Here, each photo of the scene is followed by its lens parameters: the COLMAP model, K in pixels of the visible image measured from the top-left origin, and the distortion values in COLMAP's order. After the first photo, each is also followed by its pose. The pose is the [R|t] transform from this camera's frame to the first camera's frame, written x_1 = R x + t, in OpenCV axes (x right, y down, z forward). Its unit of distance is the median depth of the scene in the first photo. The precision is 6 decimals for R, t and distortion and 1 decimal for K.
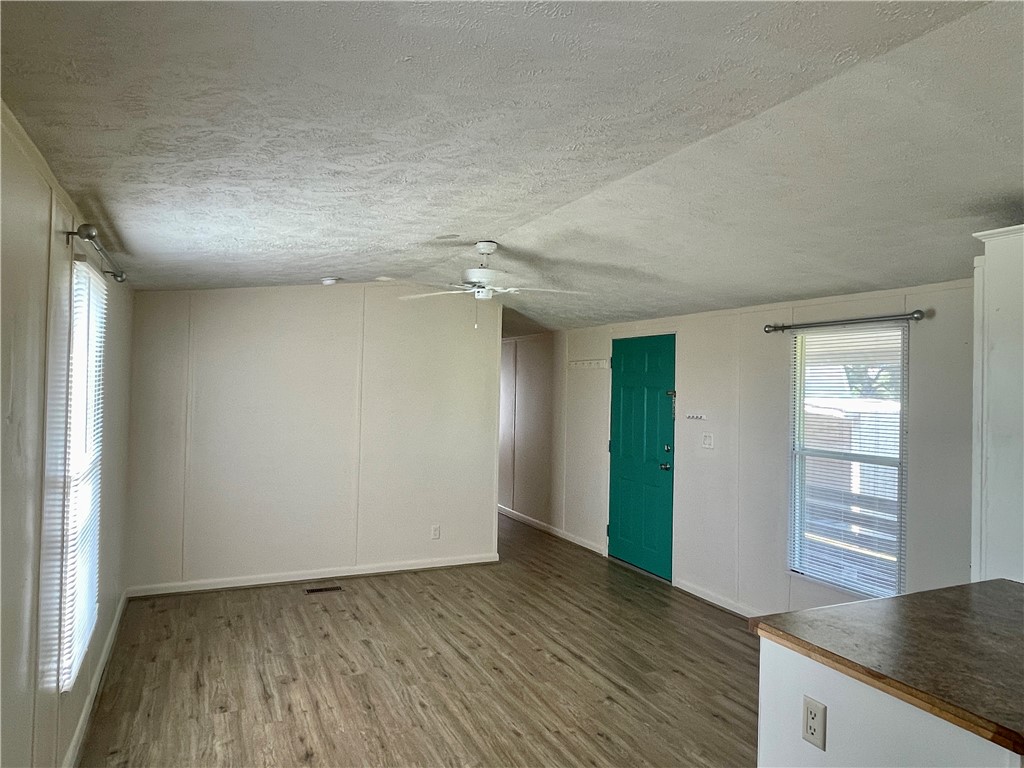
lens RADIAL K [[675.4, 0, 512.0], [0, 675.4, 384.0], [0, 0, 1]] dist [0.020365, -0.032118]
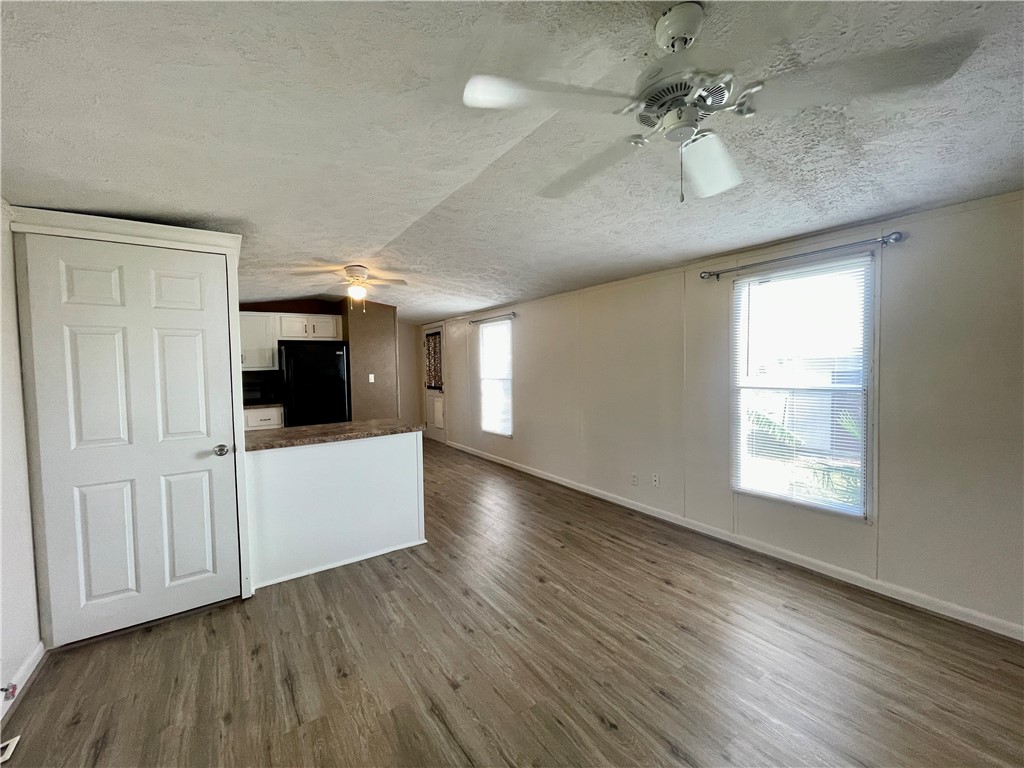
lens RADIAL K [[416.3, 0, 512.0], [0, 416.3, 384.0], [0, 0, 1]] dist [-0.002322, -0.000136]
pose [[-0.985695, -0.000648, -0.168538, 0.172825], [-0.007475, 0.999177, 0.039875, 0.065134], [0.168374, 0.040564, -0.984888, 1.610856]]
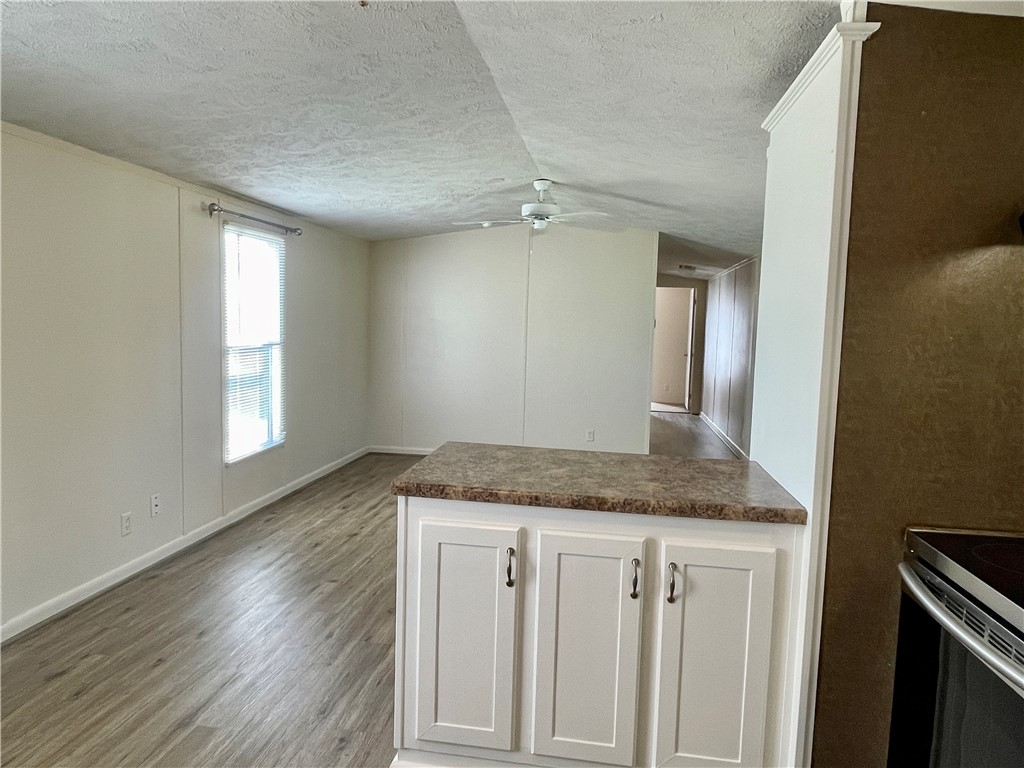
lens RADIAL K [[675.4, 0, 512.0], [0, 675.4, 384.0], [0, 0, 1]] dist [0.020365, -0.032118]
pose [[0.830447, 0.049577, -0.554887, 0.744694], [-0.004755, 0.996627, 0.081929, 0.064726], [0.557077, -0.065399, 0.827882, -0.057399]]
